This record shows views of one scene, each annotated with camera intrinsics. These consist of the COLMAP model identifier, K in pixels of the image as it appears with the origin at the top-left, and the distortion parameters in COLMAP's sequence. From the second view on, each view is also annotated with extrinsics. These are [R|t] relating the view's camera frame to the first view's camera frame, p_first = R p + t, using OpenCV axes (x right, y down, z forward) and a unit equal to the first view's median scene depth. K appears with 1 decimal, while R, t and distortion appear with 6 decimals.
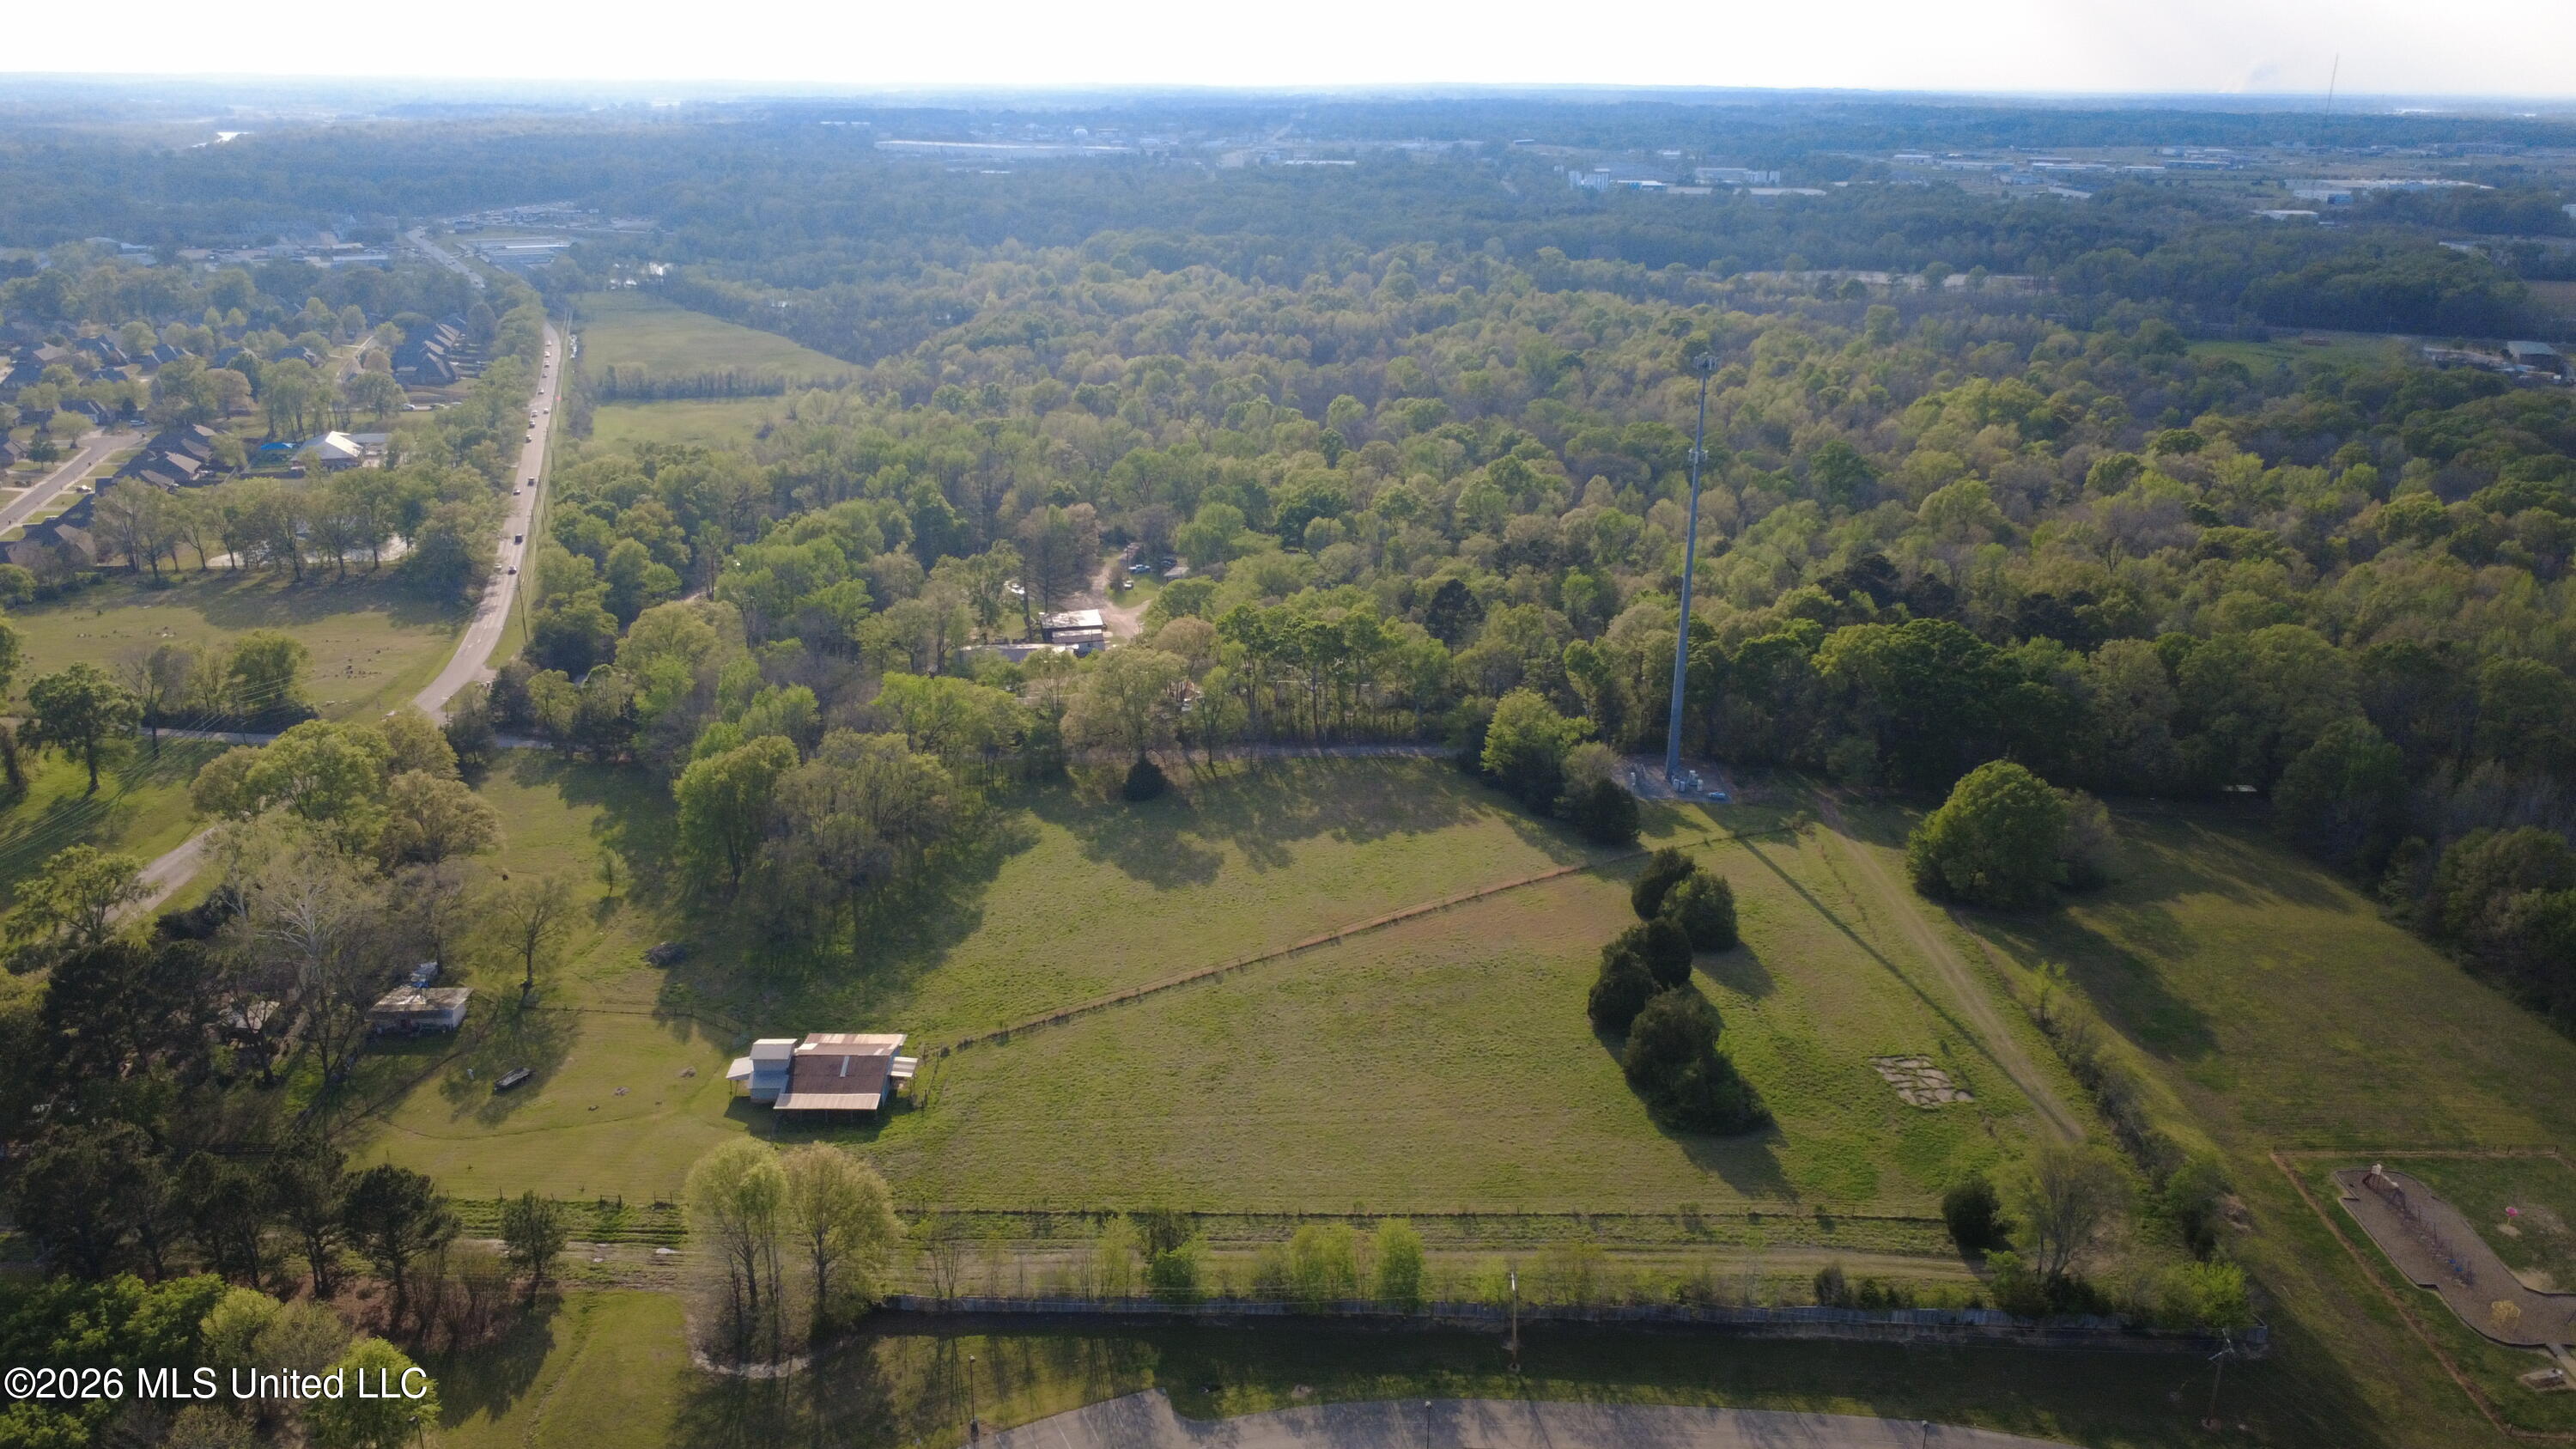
lens RADIAL K [[1877.8, 0, 1288.0], [0, 1877.8, 724.5], [0, 0, 1]] dist [-0.000255, -0.001646]
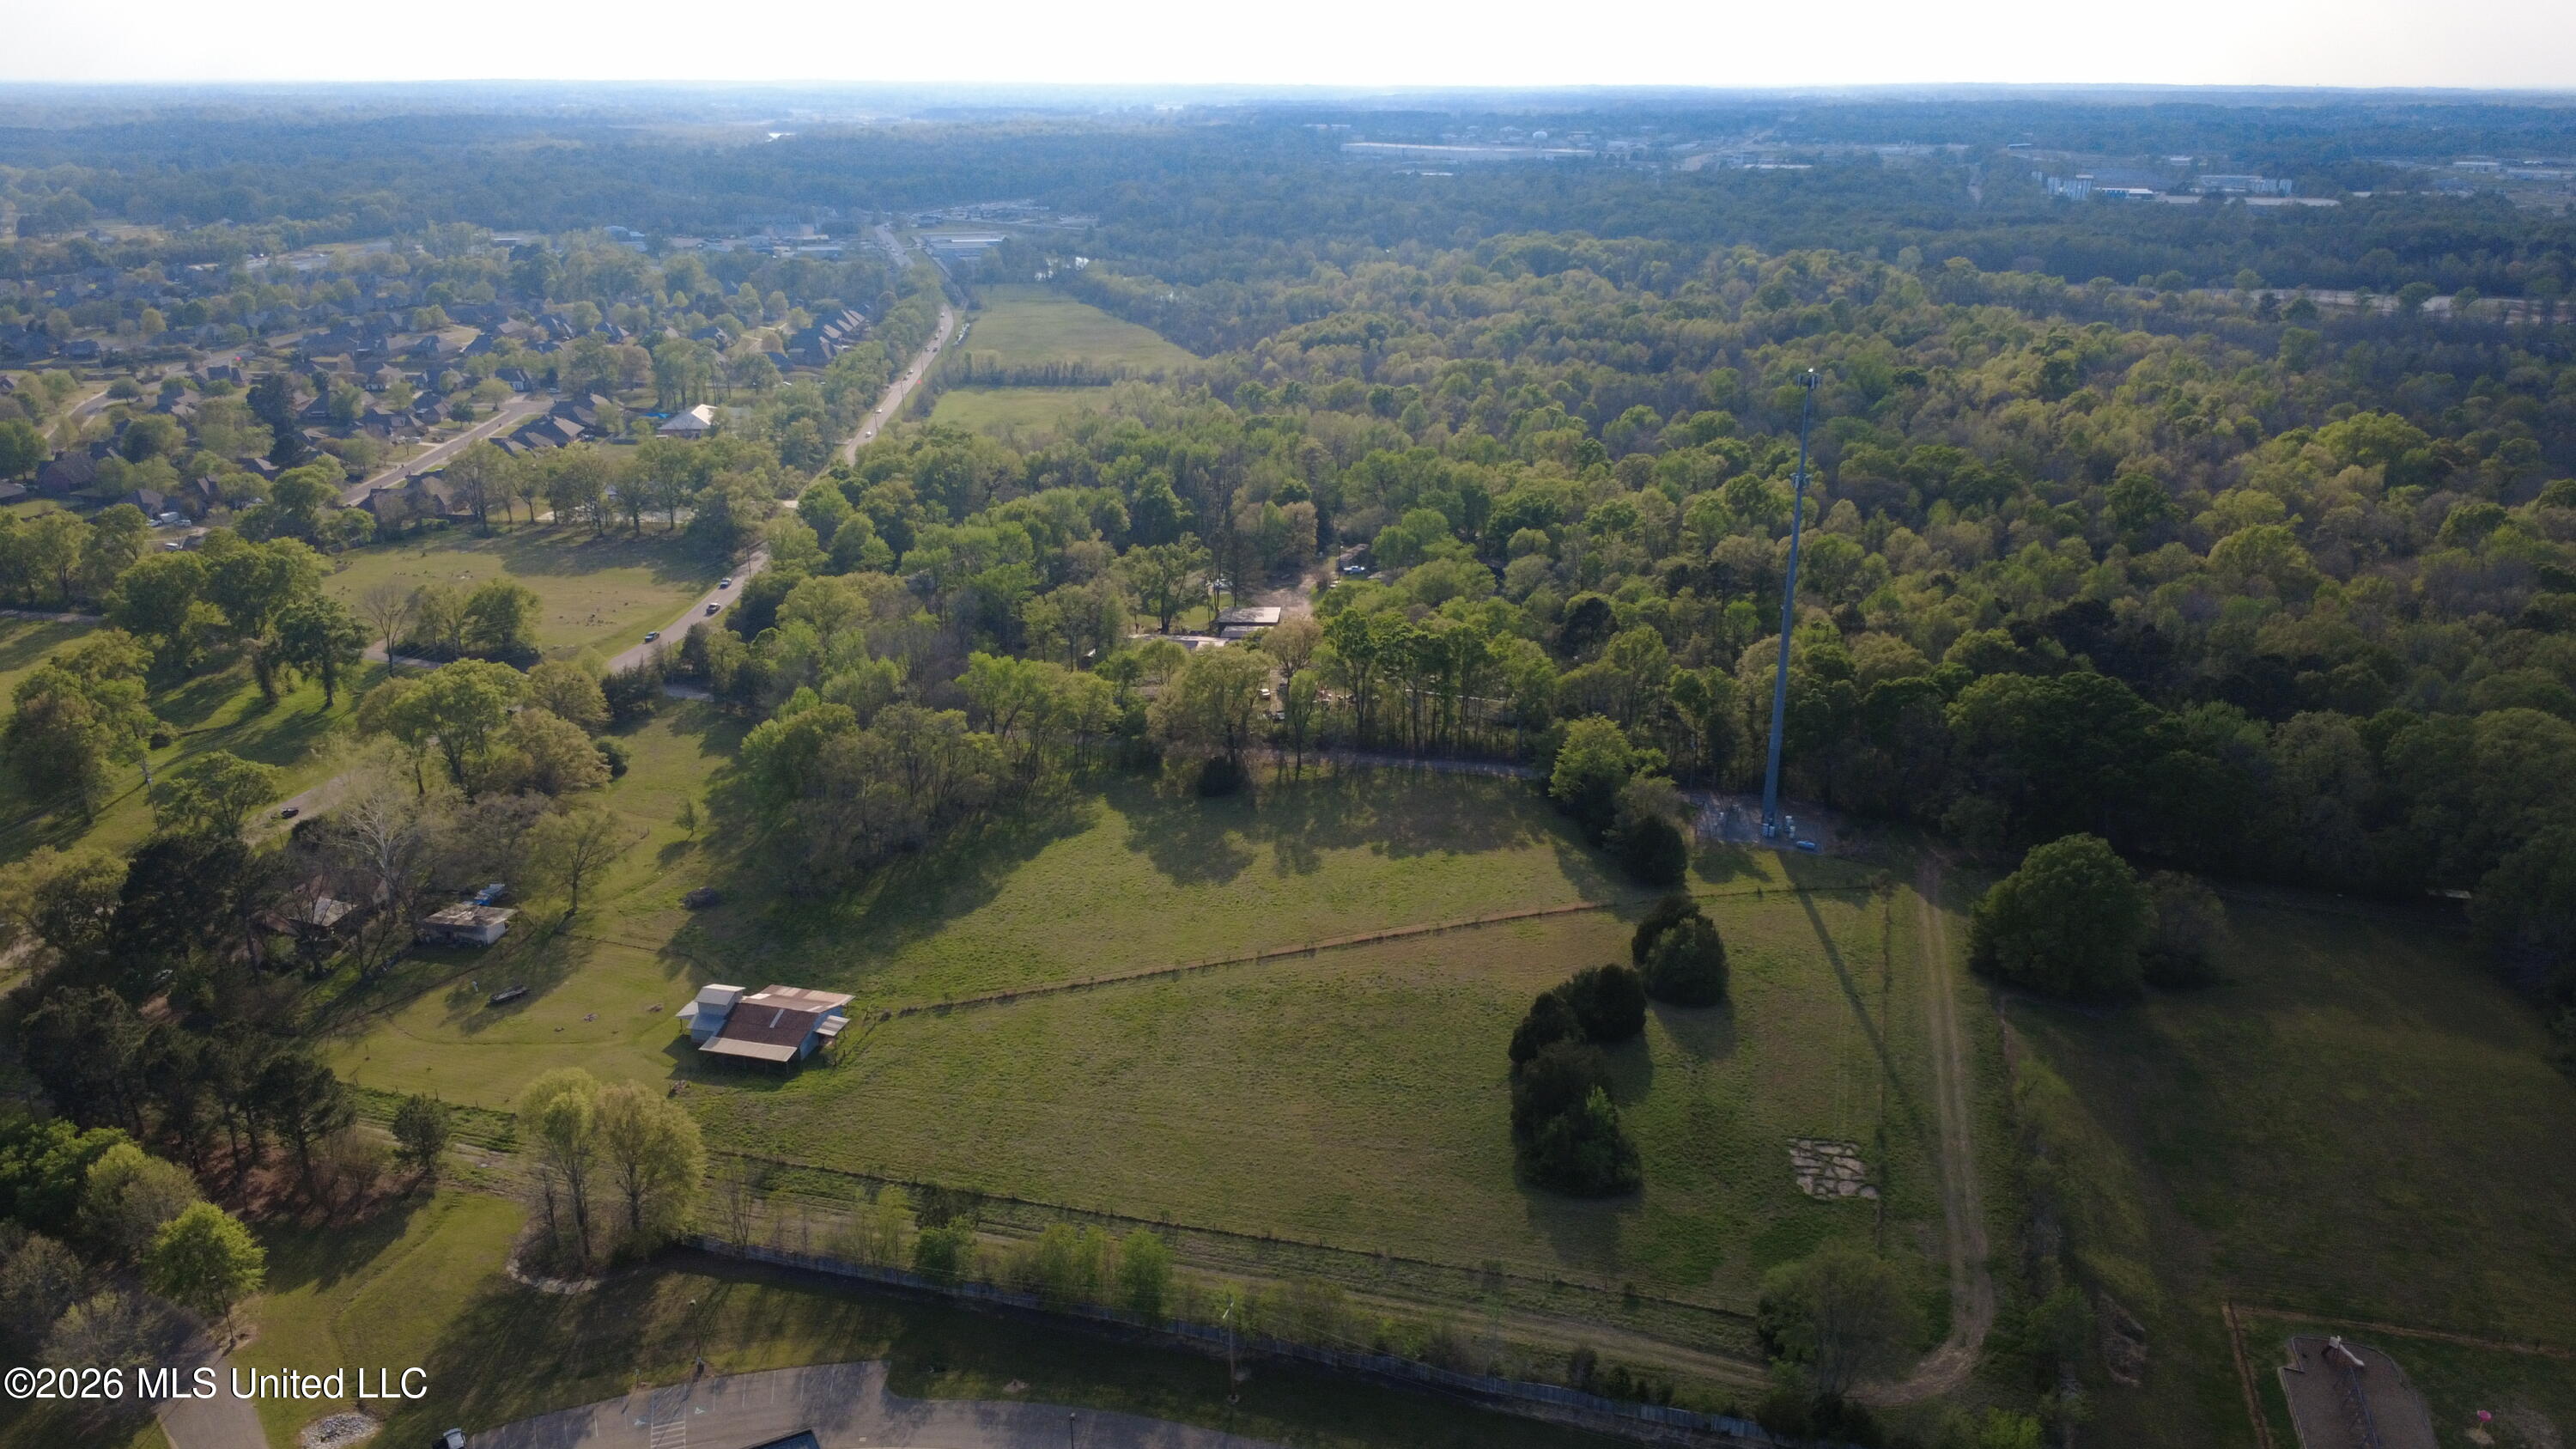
lens RADIAL K [[1877.8, 0, 1288.0], [0, 1877.8, 724.5], [0, 0, 1]] dist [-0.000255, -0.001646]
pose [[0.967374, 0.077514, -0.241205, 0.152102], [-0.077847, 0.996932, 0.008163, -0.007070], [0.241098, 0.010881, 0.970440, 0.024132]]
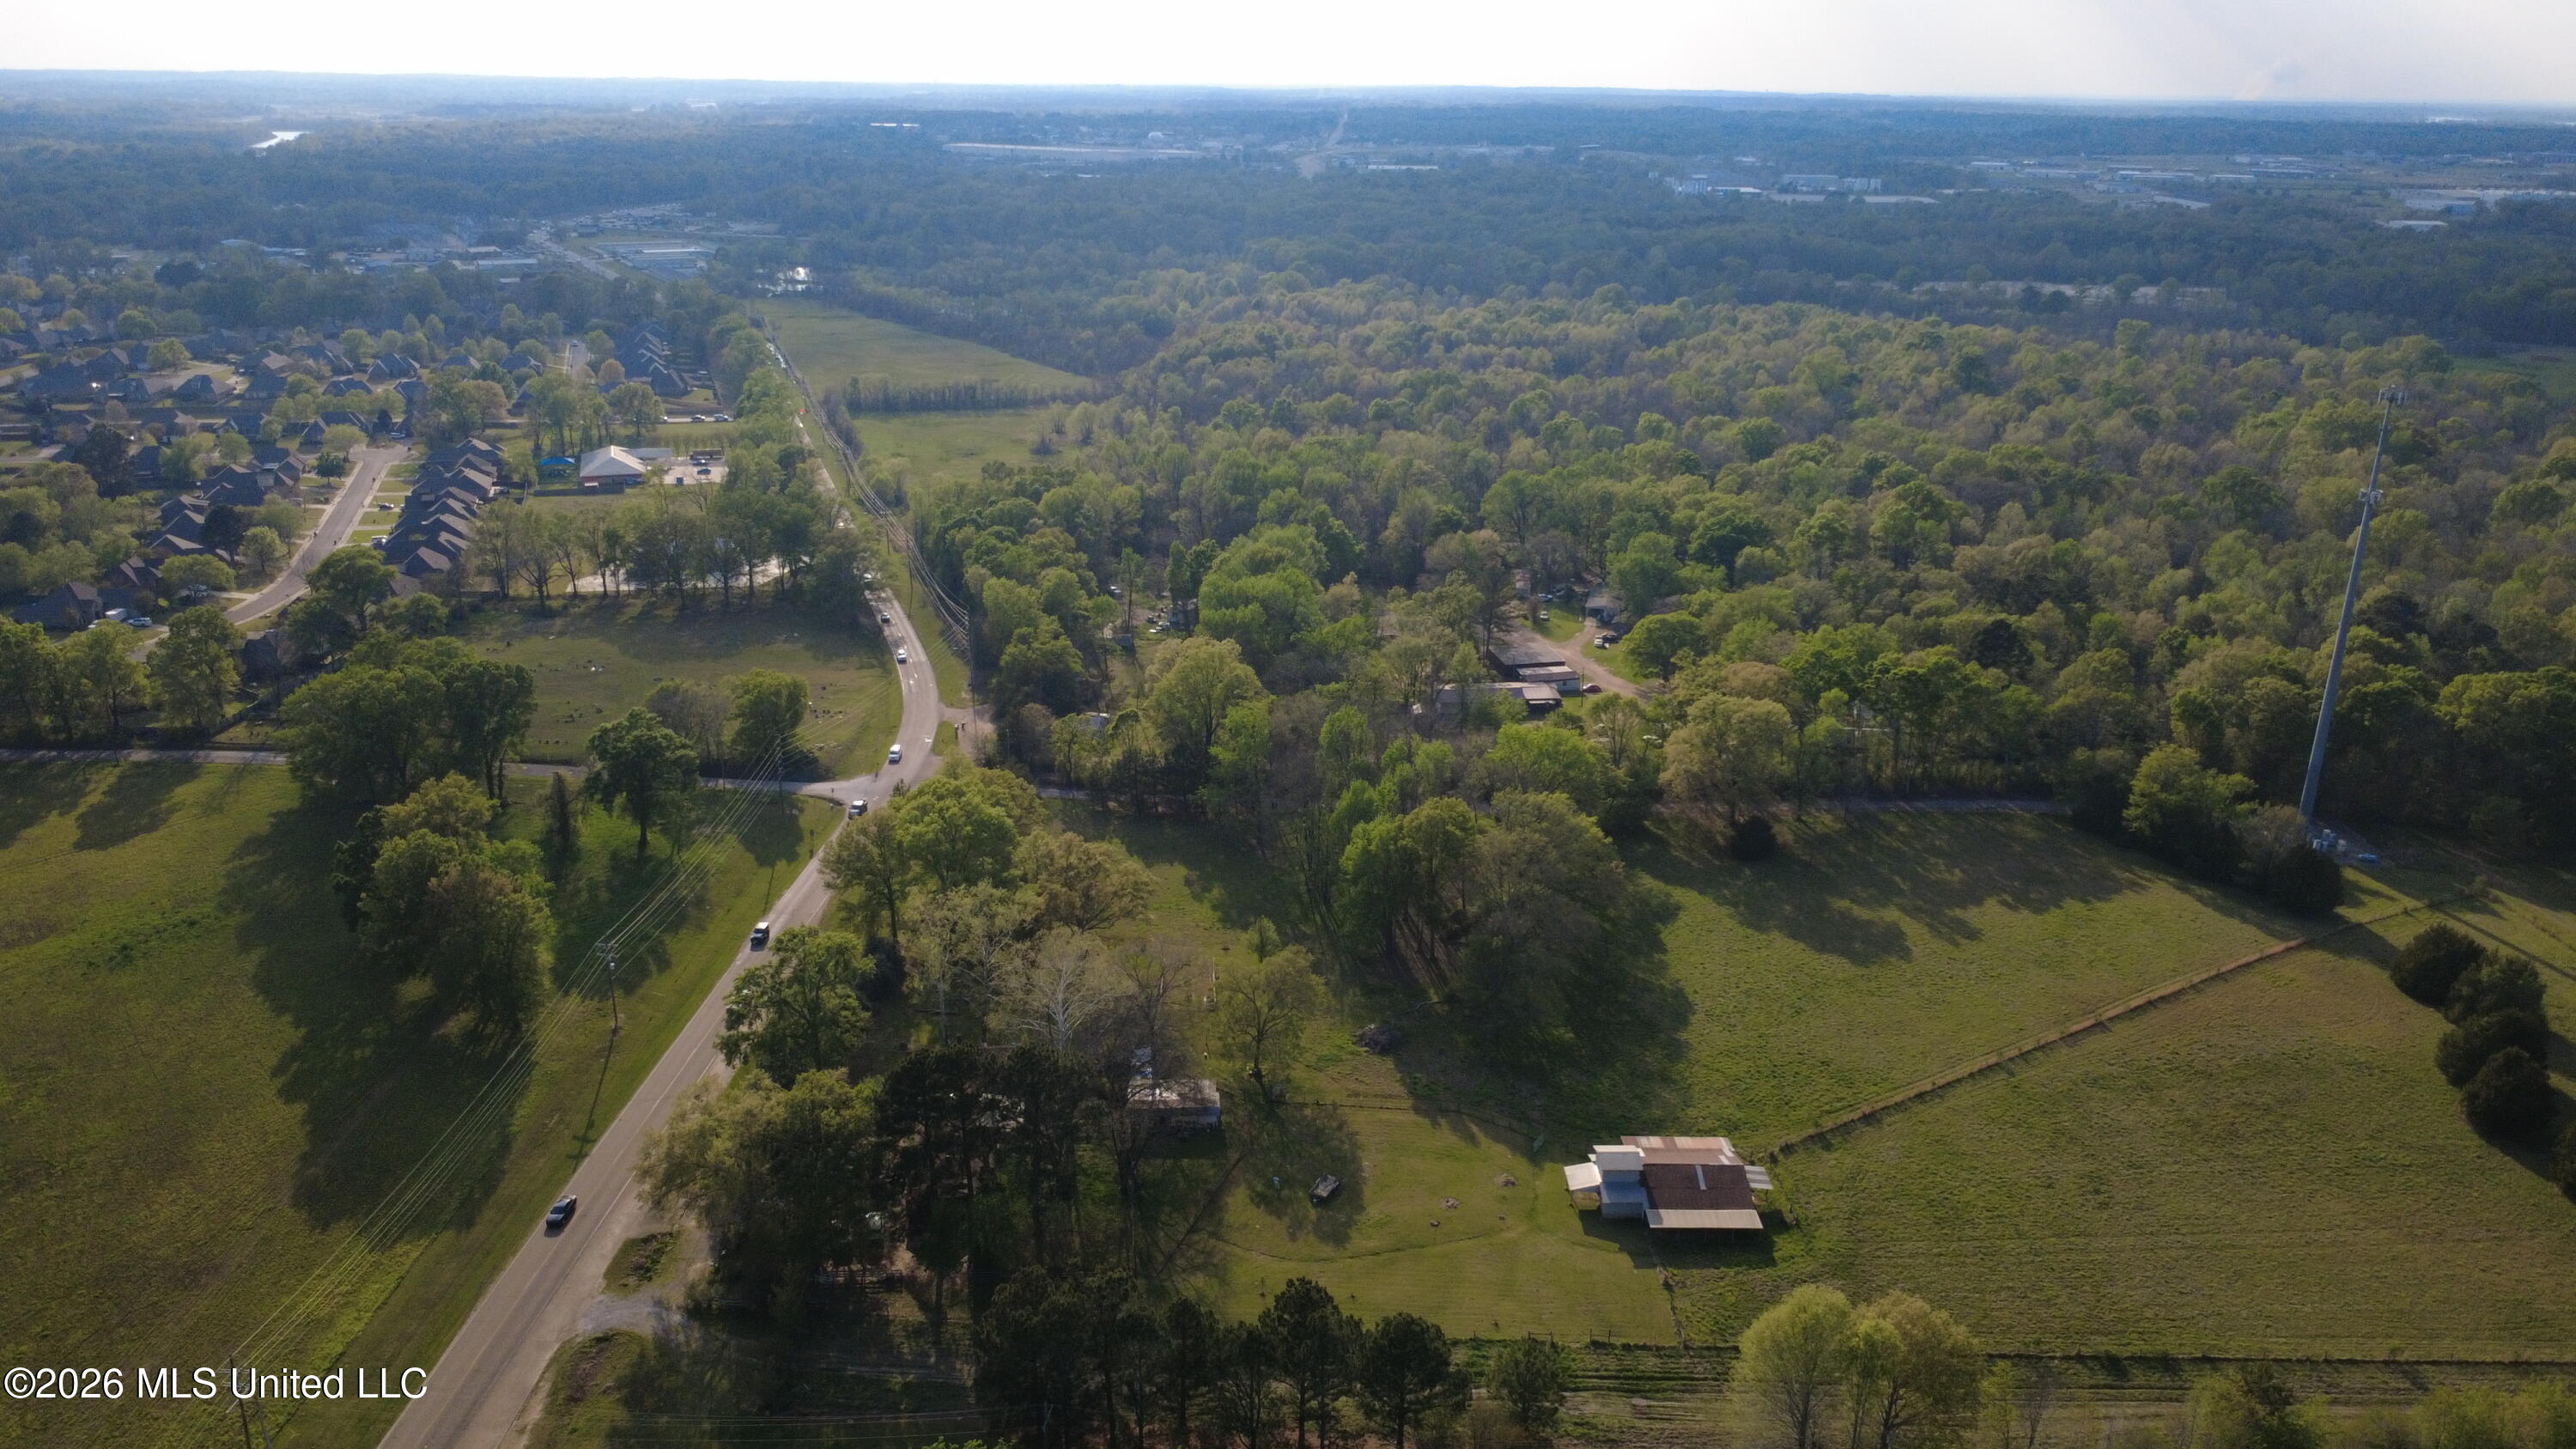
lens RADIAL K [[1877.8, 0, 1288.0], [0, 1877.8, 724.5], [0, 0, 1]] dist [-0.000255, -0.001646]
pose [[0.999990, 0.004544, -0.000578, -0.234767], [-0.004545, 0.999989, -0.001511, -0.018707], [0.000571, 0.001513, 0.999999, 0.049252]]
